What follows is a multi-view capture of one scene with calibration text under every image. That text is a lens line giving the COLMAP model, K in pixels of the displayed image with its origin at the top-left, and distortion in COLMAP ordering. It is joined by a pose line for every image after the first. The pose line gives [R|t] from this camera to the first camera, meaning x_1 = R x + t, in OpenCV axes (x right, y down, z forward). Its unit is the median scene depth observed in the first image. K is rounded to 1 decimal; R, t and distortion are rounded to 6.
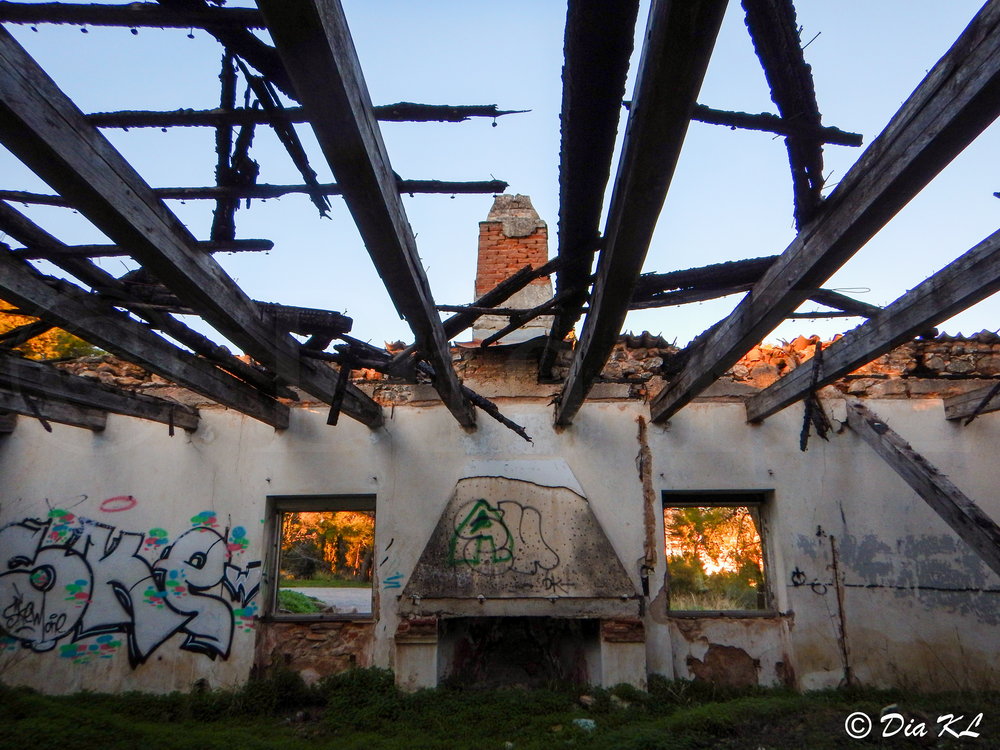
lens RADIAL K [[702.2, 0, 502.4], [0, 702.2, 381.2], [0, 0, 1]] dist [0.018536, -0.008111]
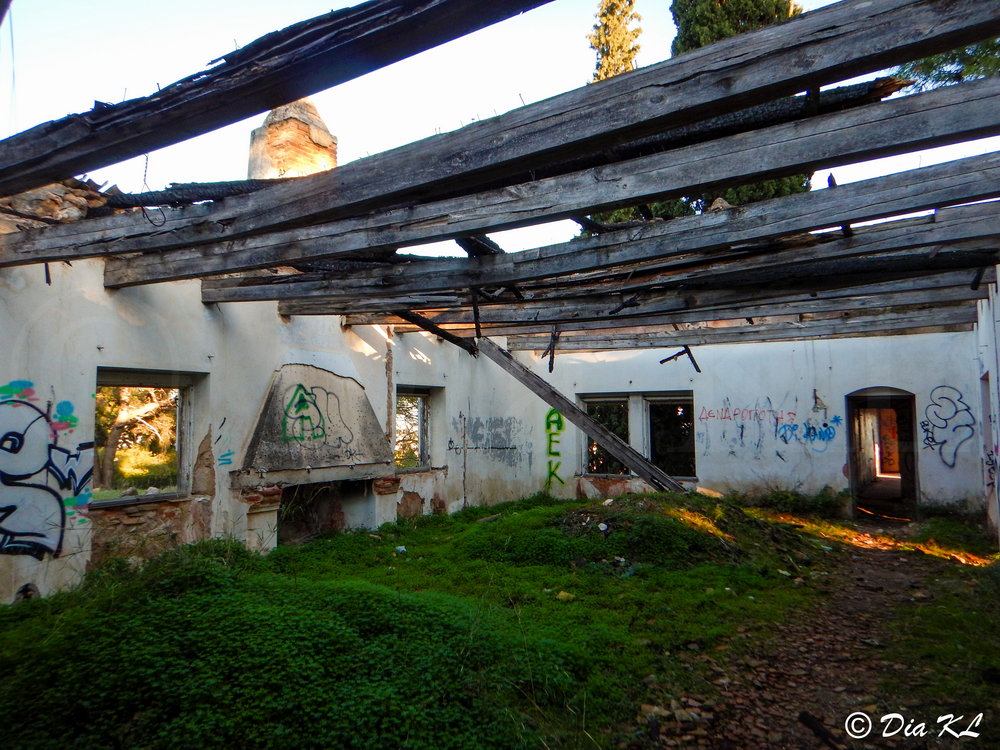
lens RADIAL K [[702.2, 0, 504.1], [0, 702.2, 371.3], [0, 0, 1]] dist [0.018536, -0.008111]
pose [[0.489435, 0.065526, 0.869574, -0.859360], [-0.207122, 0.977373, 0.042928, 0.033191], [-0.847086, -0.201118, 0.491932, 0.179375]]
